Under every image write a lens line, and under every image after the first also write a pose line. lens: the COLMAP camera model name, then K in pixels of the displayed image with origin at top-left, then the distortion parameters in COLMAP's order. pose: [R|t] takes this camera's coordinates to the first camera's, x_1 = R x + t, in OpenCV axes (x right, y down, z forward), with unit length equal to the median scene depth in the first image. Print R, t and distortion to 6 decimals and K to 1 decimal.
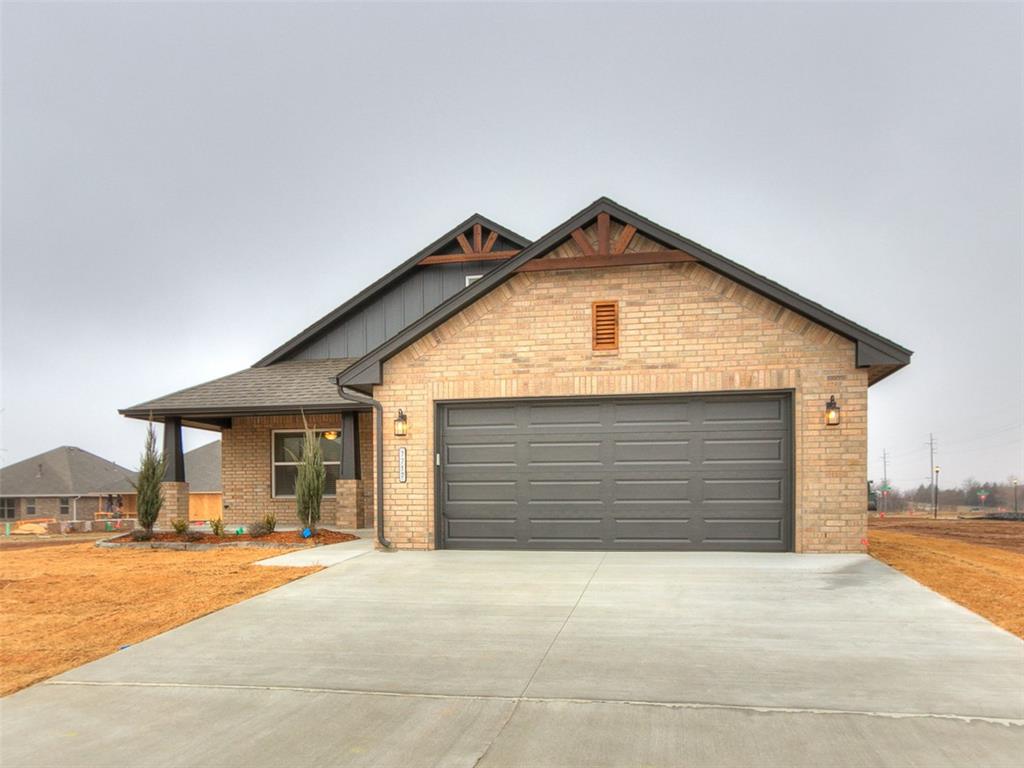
lens RADIAL K [[537.4, 0, 492.6], [0, 537.4, 393.7], [0, 0, 1]] dist [0.000999, -0.001359]
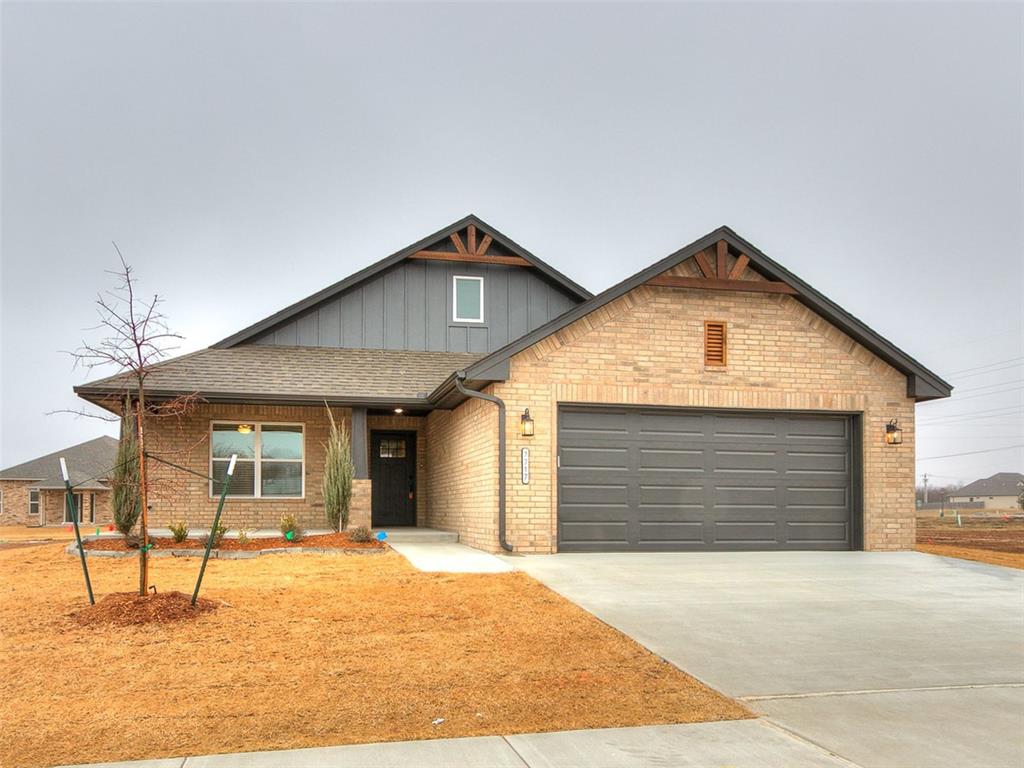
lens RADIAL K [[537.4, 0, 492.6], [0, 537.4, 393.7], [0, 0, 1]] dist [0.000999, -0.001359]
pose [[0.961257, 0.065687, 0.267714, -0.507039], [-0.063509, 0.997840, -0.016798, 0.021407], [-0.268239, -0.000856, 0.963352, 0.075747]]
